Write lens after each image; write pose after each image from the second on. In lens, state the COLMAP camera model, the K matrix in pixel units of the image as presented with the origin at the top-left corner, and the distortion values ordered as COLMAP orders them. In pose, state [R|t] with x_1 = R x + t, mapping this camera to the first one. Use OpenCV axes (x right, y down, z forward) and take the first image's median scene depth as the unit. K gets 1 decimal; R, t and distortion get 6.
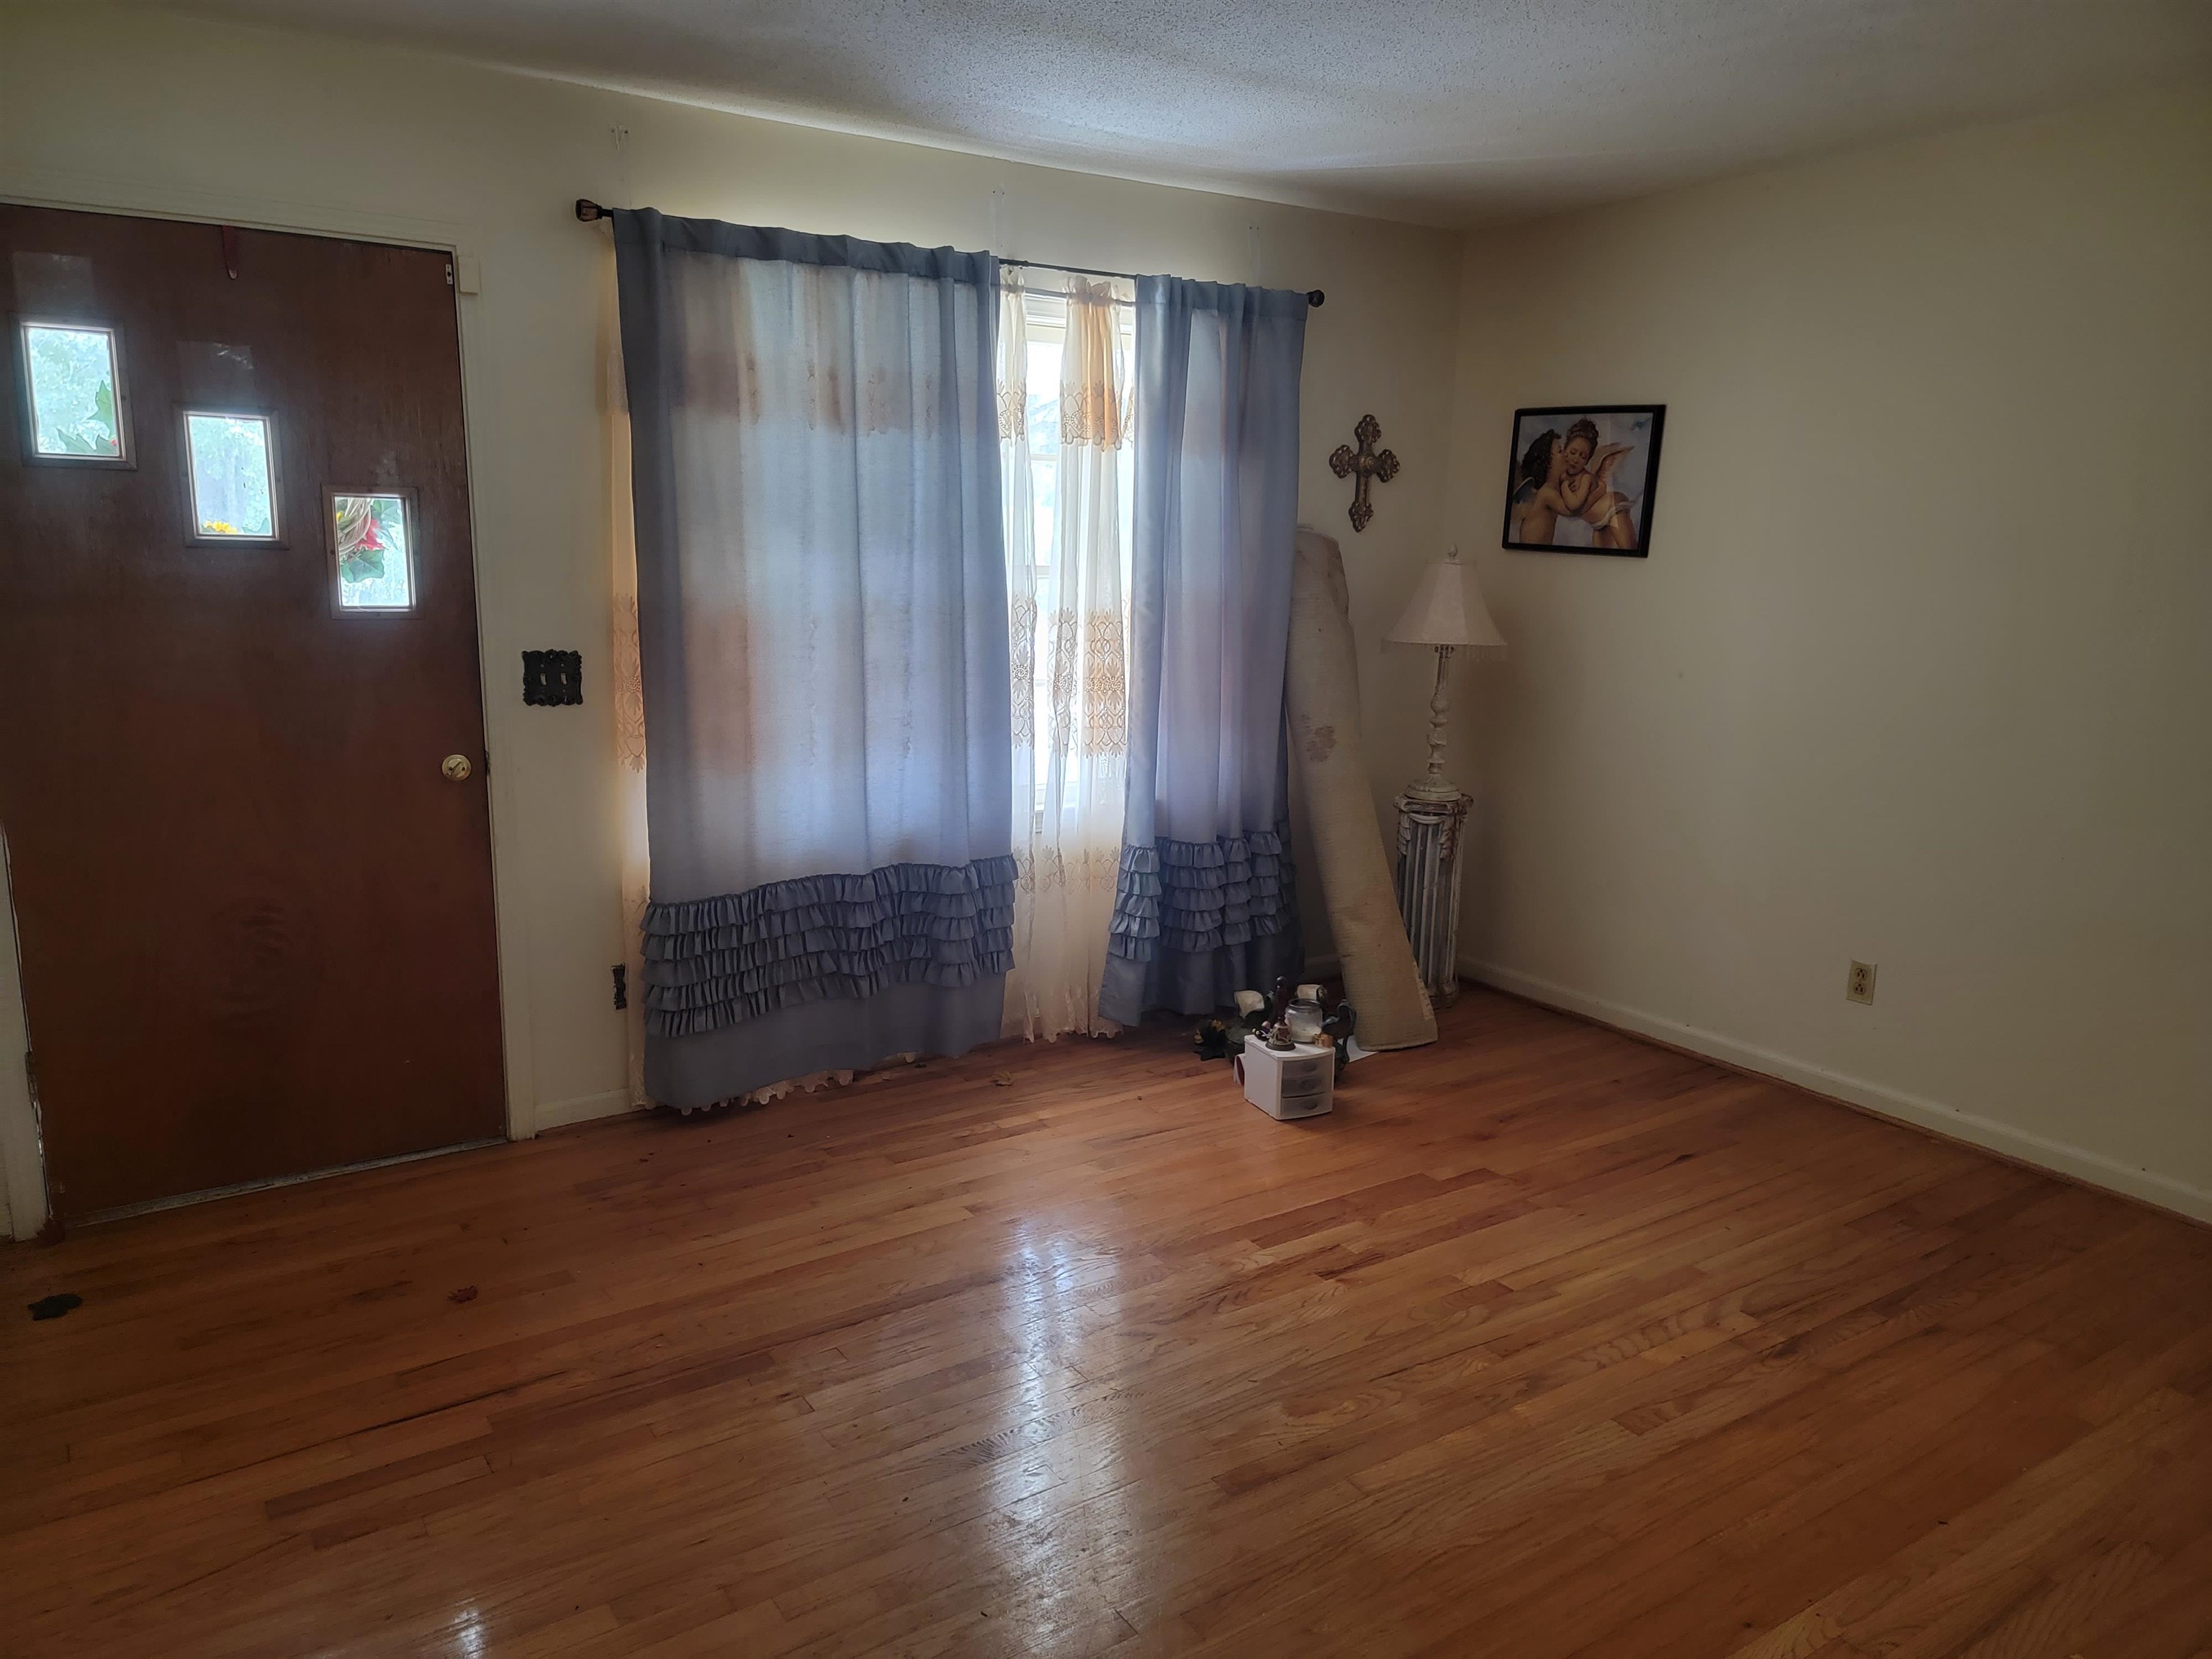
lens RADIAL K [[1551.1, 0, 1102.7], [0, 1551.1, 843.0], [0, 0, 1]] dist [0.052749, -0.002907]
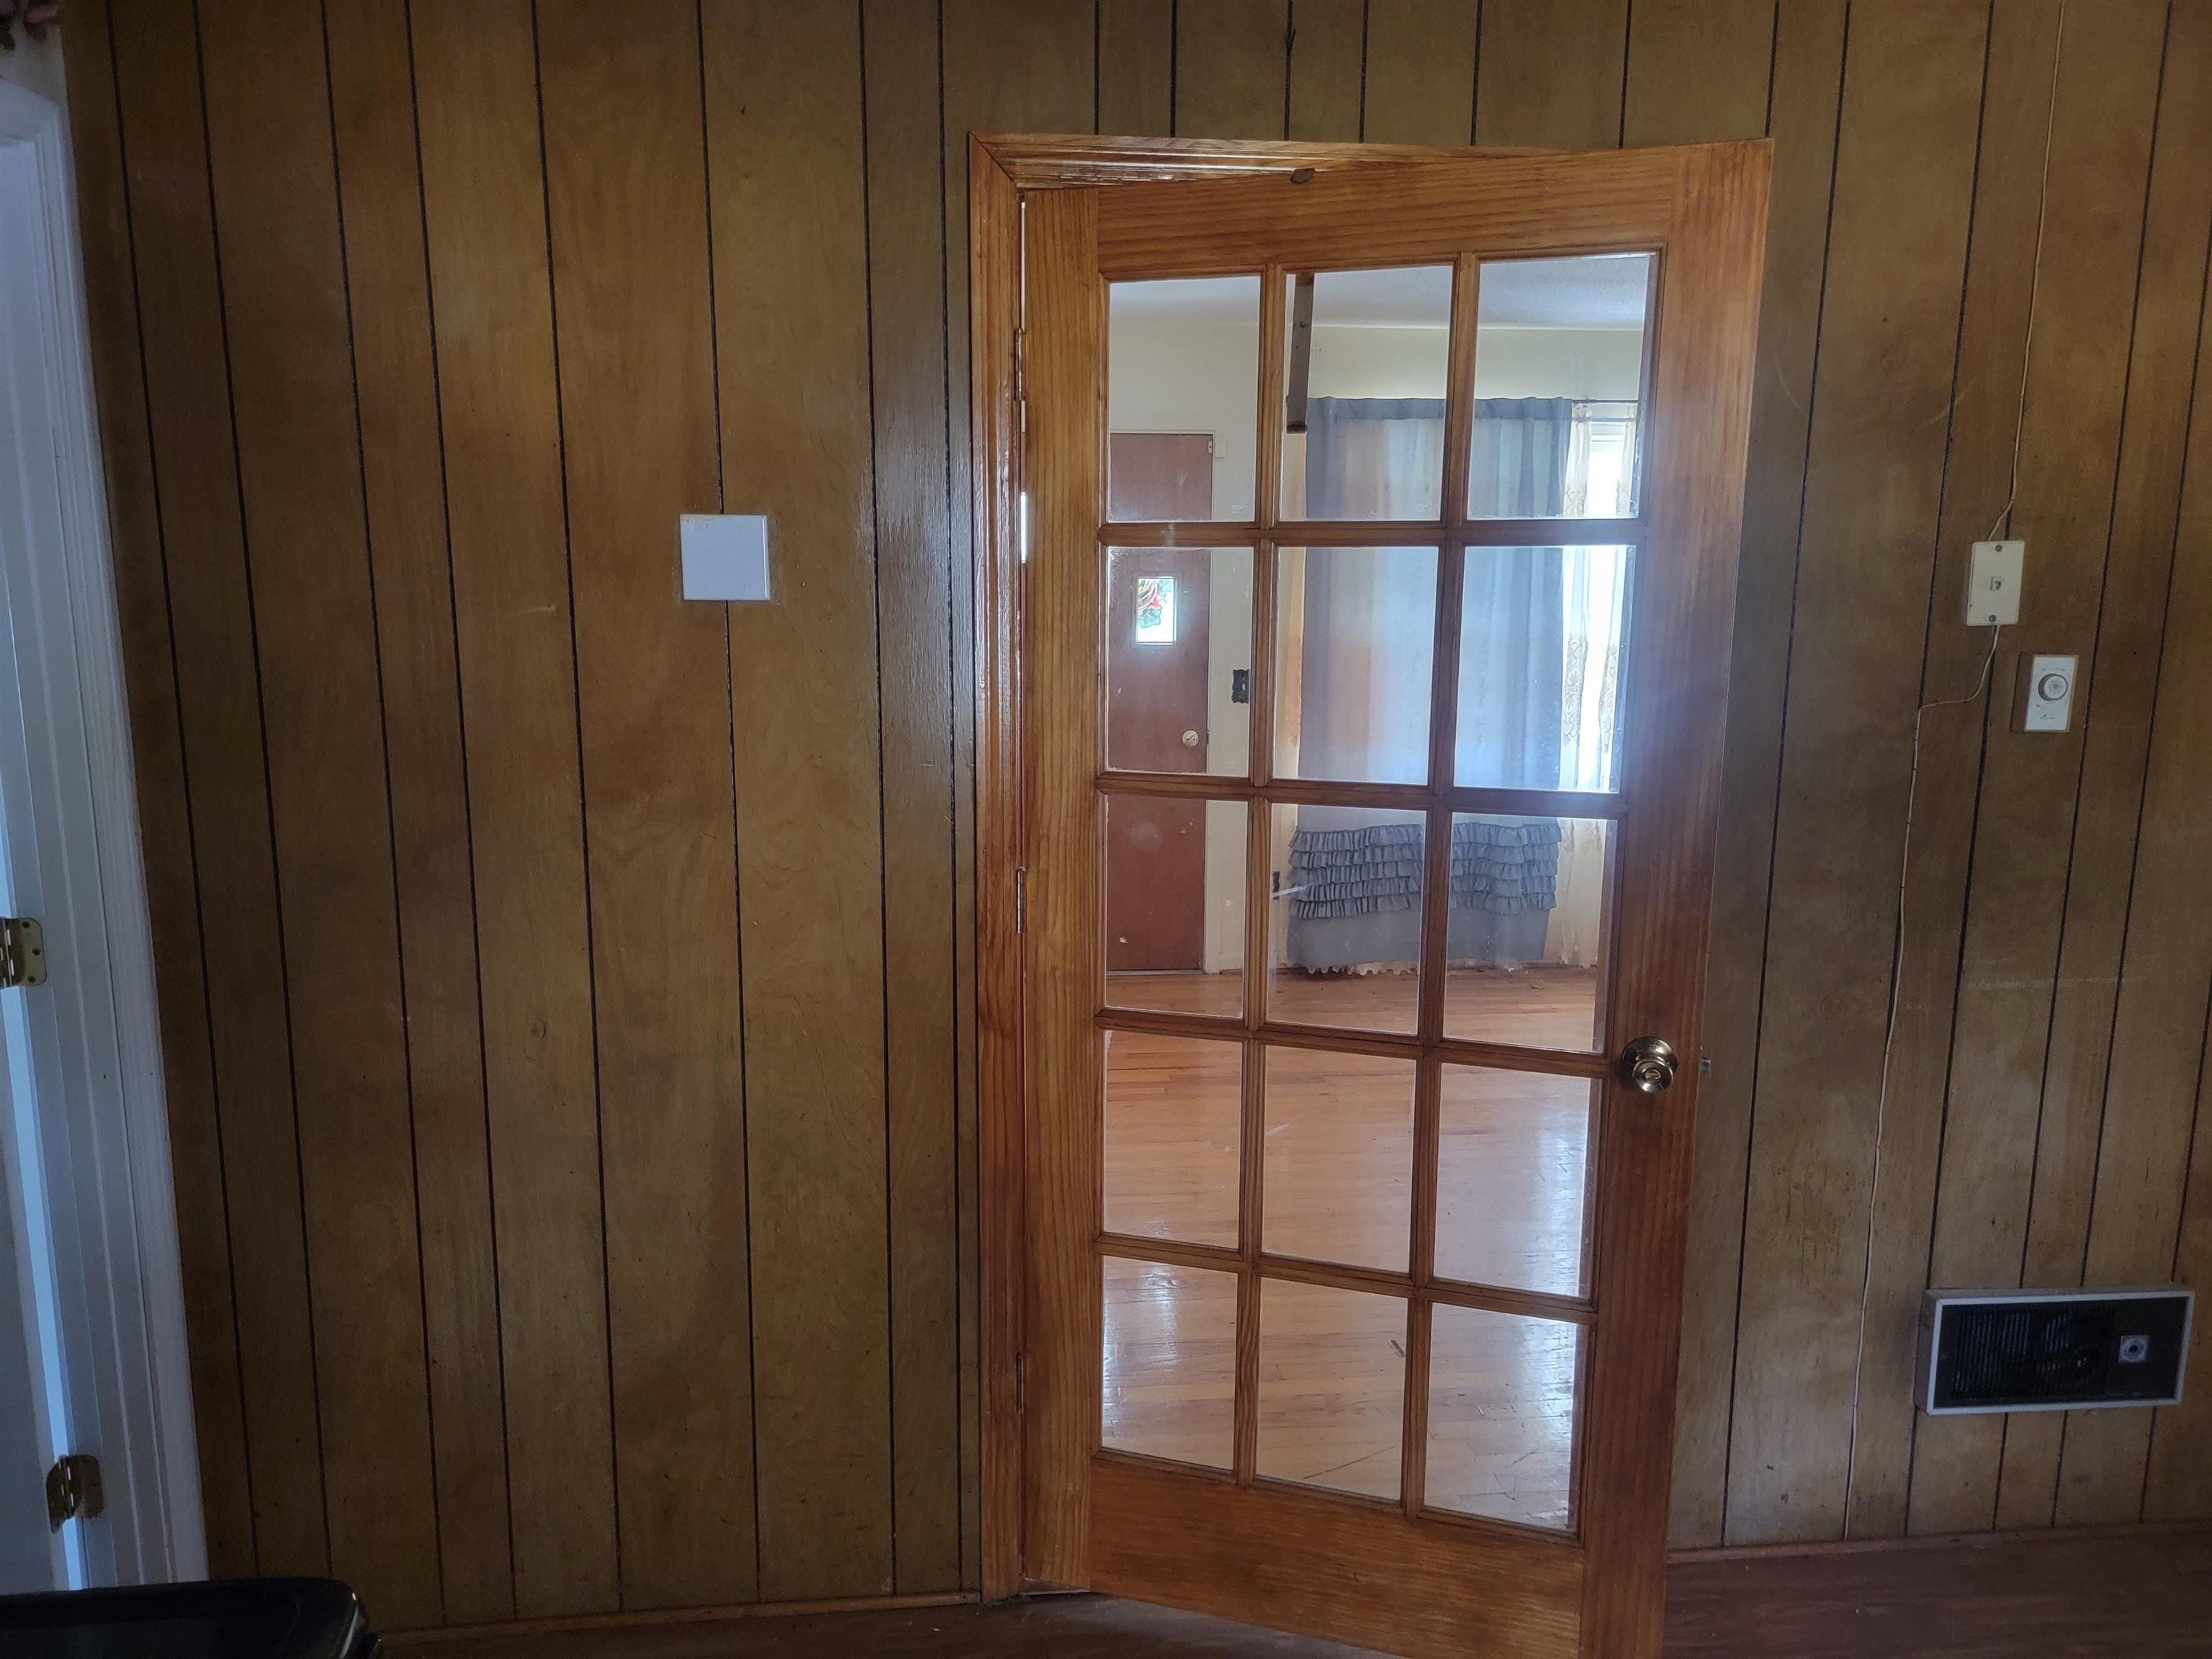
lens RADIAL K [[1551.1, 0, 1102.4], [0, 1551.1, 830.9], [0, 0, 1]] dist [0.052749, -0.002907]
pose [[0.883584, 0.059357, -0.464496, 0.251233], [-0.080051, 0.996479, -0.024939, 0.089632], [0.461380, 0.059219, 0.885224, -0.451274]]
